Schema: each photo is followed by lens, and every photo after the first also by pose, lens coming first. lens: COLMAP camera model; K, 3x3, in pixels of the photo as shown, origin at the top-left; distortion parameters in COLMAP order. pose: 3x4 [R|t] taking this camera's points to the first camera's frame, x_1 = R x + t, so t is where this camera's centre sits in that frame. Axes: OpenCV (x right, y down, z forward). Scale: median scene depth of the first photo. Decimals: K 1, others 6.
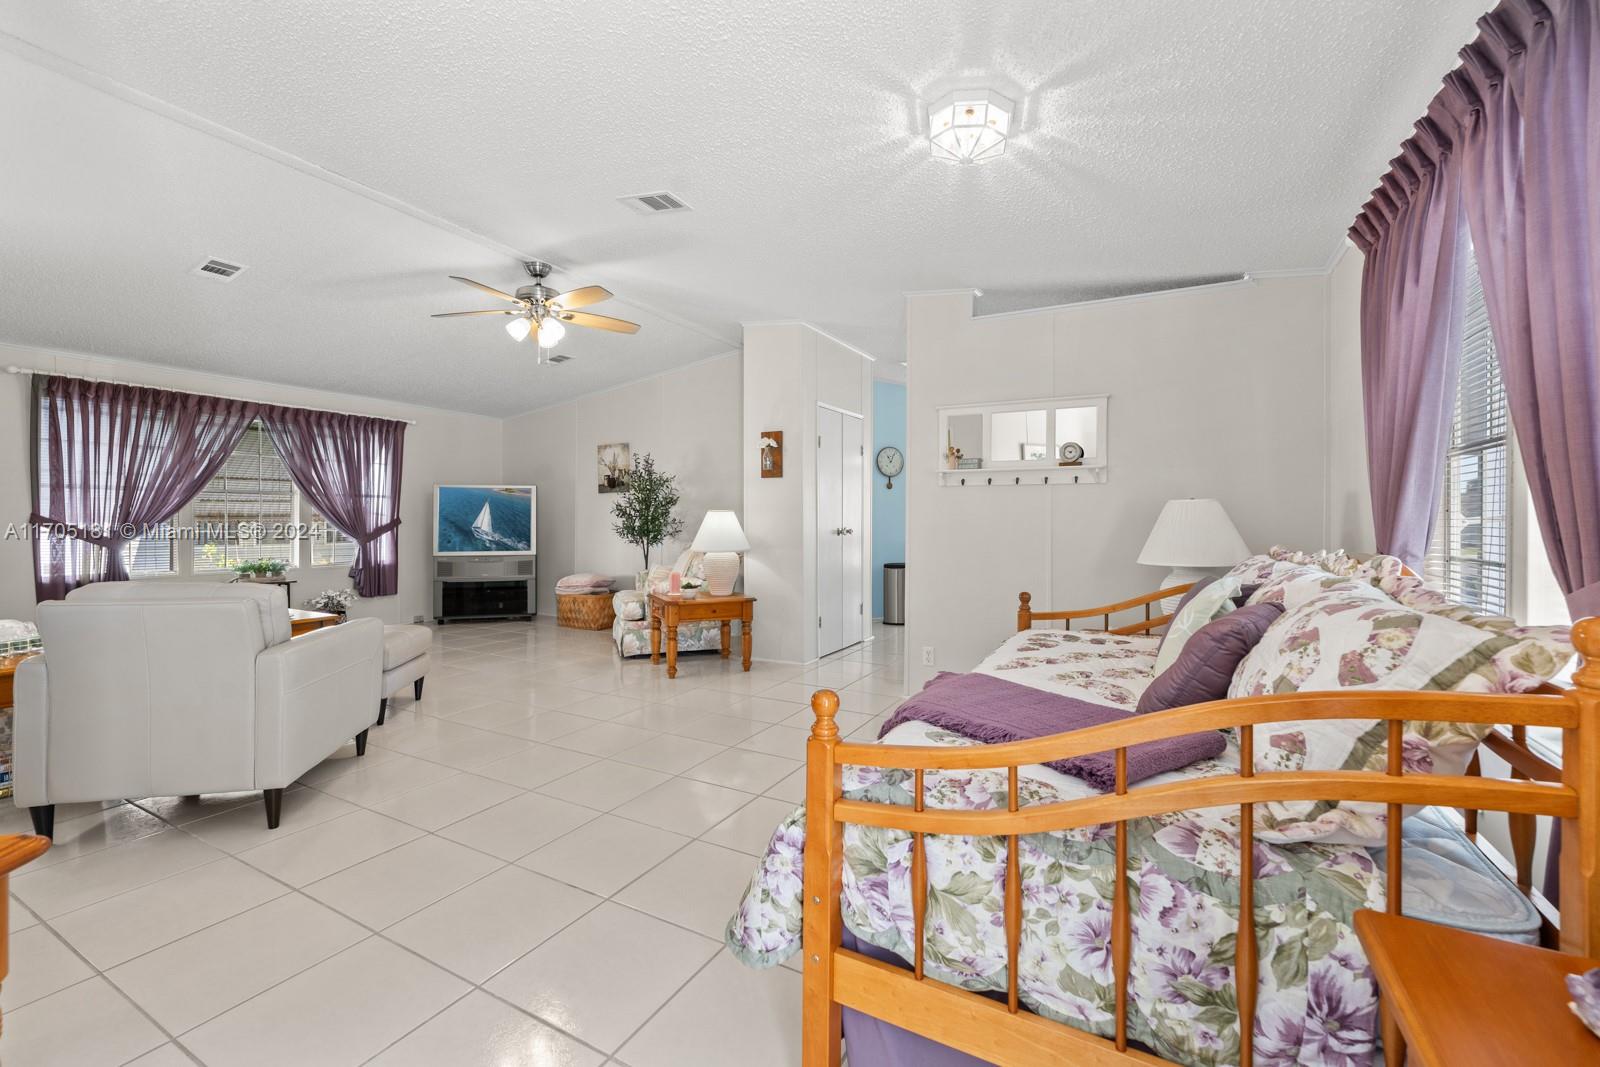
lens RADIAL K [[652.2, 0, 792.6], [0, 652.2, 516.5], [0, 0, 1]] dist [-0.001061, -0.000796]
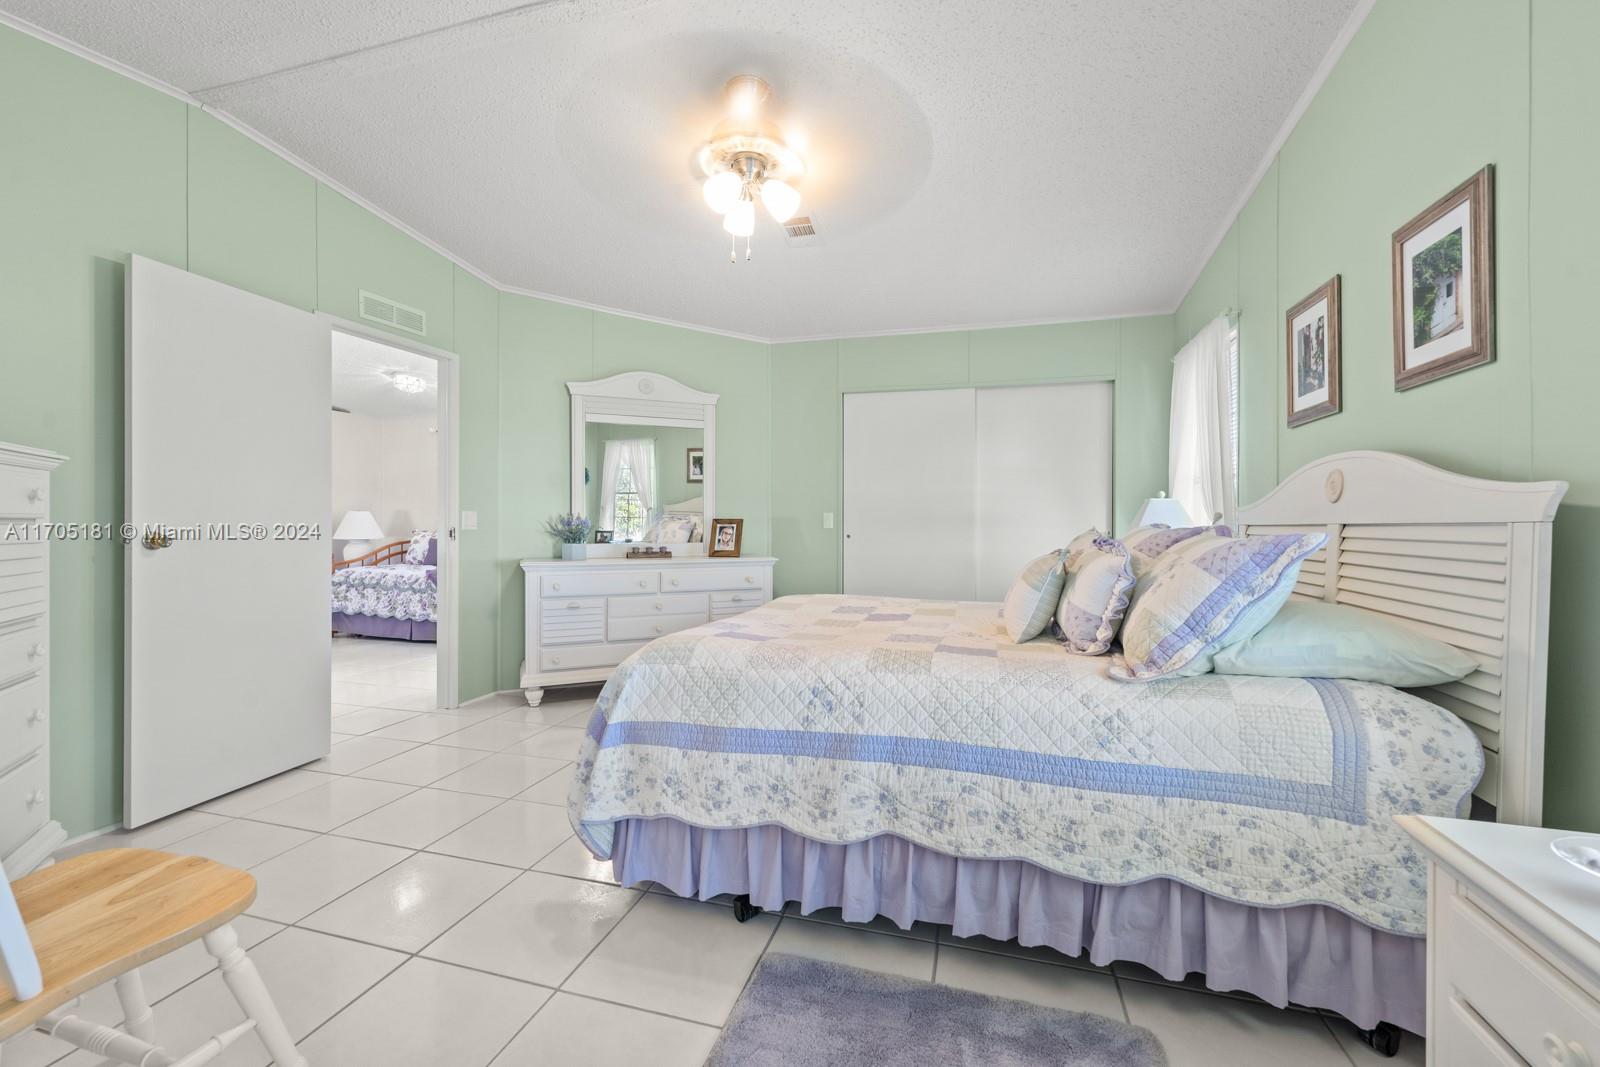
lens RADIAL K [[652.2, 0, 803.6], [0, 652.2, 523.4], [0, 0, 1]] dist [-0.001061, -0.000796]
pose [[-0.230677, -0.004524, 0.973020, -0.944348], [-0.005991, 0.999977, 0.003229, 0.000556], [-0.973012, -0.005084, -0.230698, -0.004765]]
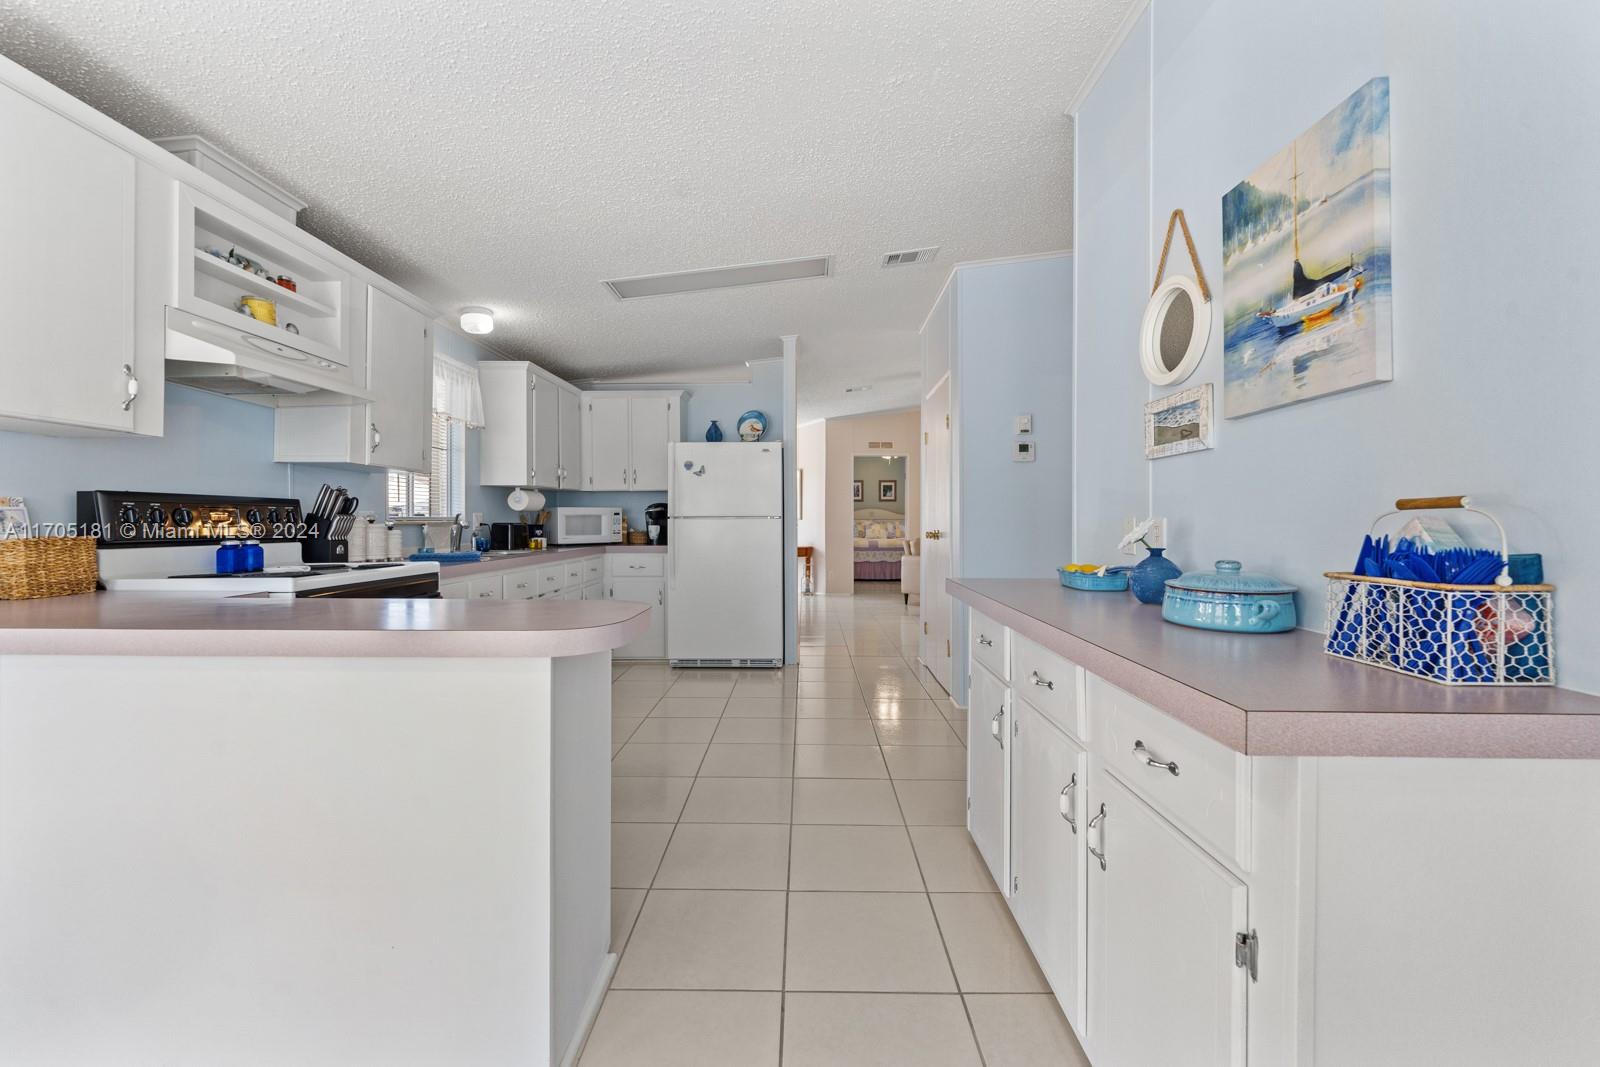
lens RADIAL K [[652.2, 0, 796.9], [0, 652.2, 519.6], [0, 0, 1]] dist [-0.001061, -0.000796]
pose [[-0.877454, -0.002445, -0.479654, 0.547187], [-0.001436, 0.999996, -0.002471, 0.006269], [0.479658, -0.001479, -0.877454, 1.430441]]
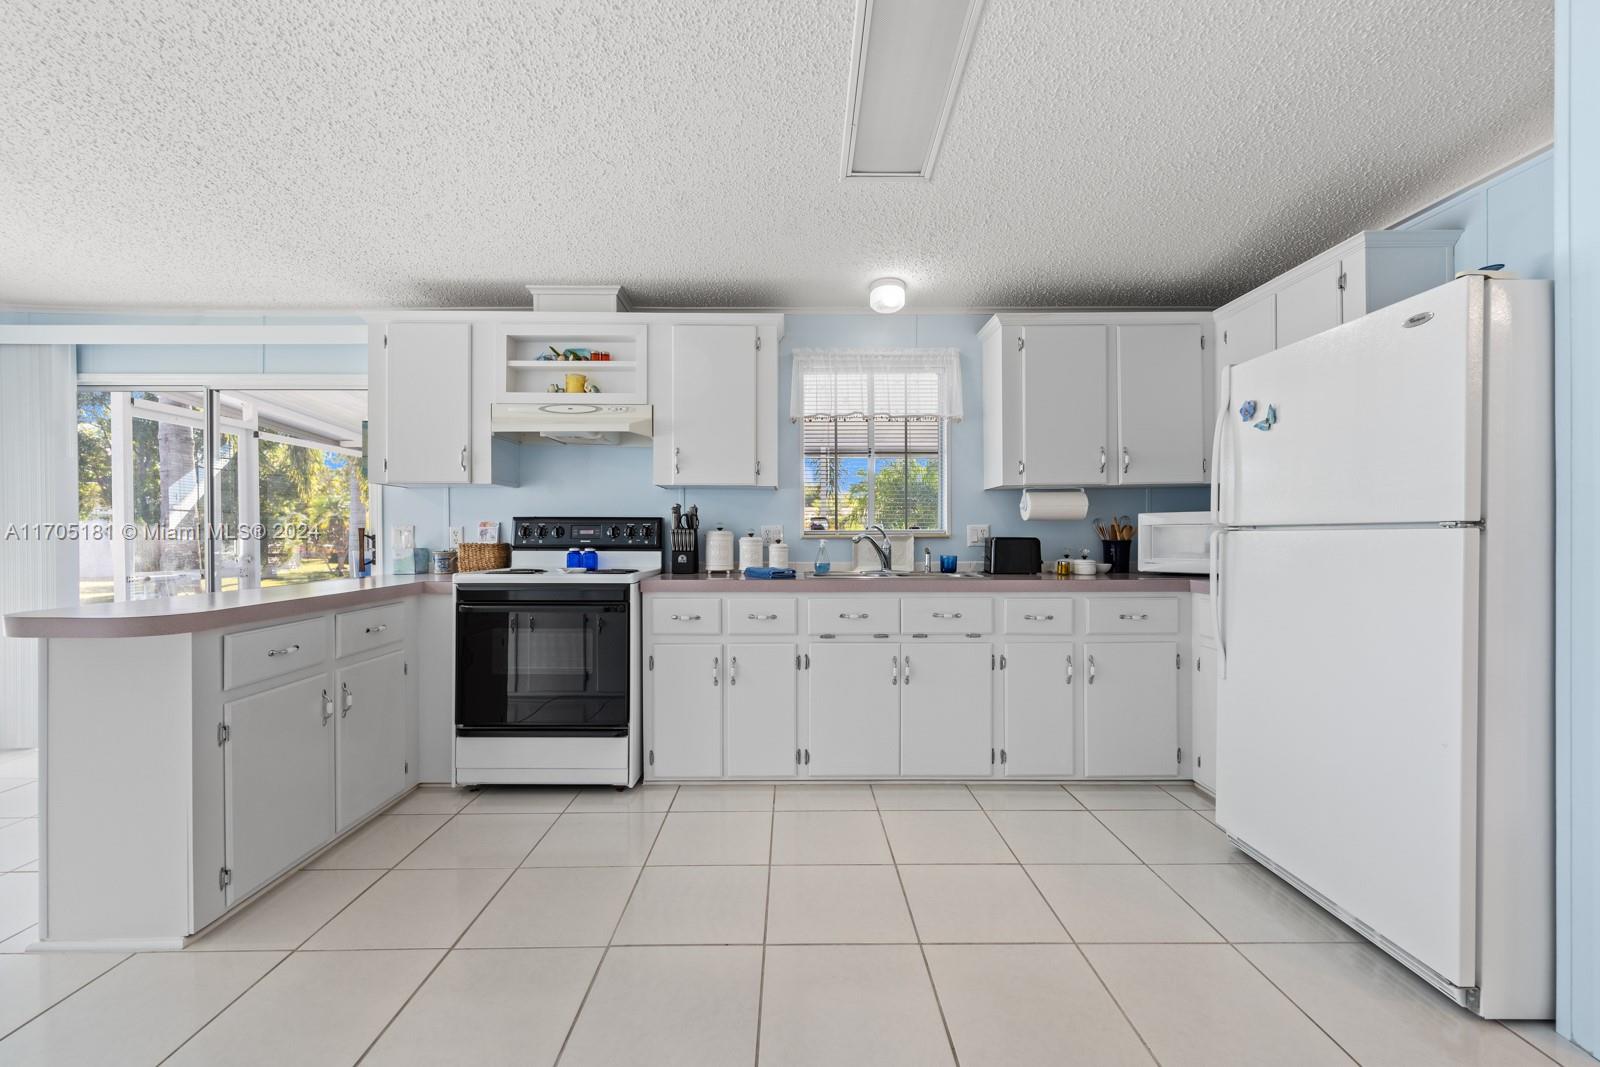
lens RADIAL K [[652.2, 0, 805.7], [0, 652.2, 535.4], [0, 0, 1]] dist [-0.001061, -0.000796]
pose [[-0.496592, -0.003990, 0.867975, 0.117598], [-0.000118, 0.999990, 0.004530, 0.004897], [-0.867984, 0.002147, -0.496587, 1.074034]]
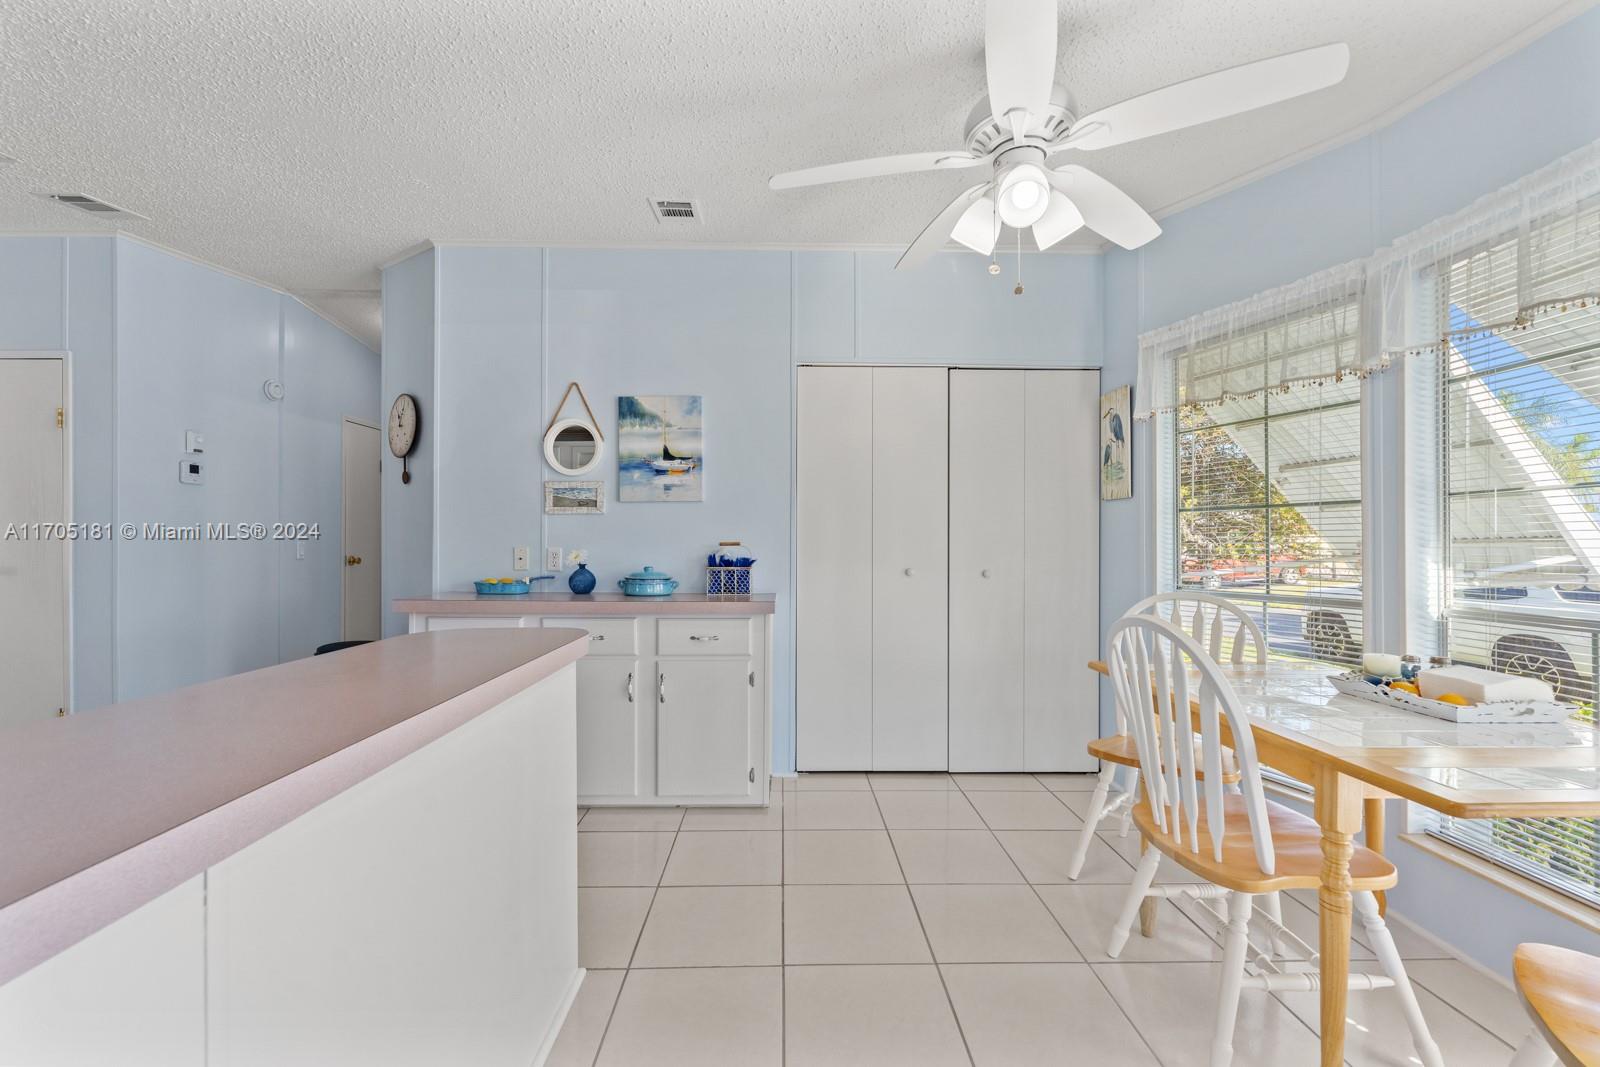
lens RADIAL K [[652.2, 0, 795.7], [0, 652.2, 537.4], [0, 0, 1]] dist [-0.001061, -0.000796]
pose [[0.509753, -0.003004, -0.860316, 0.800923], [0.001981, 0.999995, -0.002317, -0.001854], [0.860318, -0.000523, 0.509757, 1.157299]]
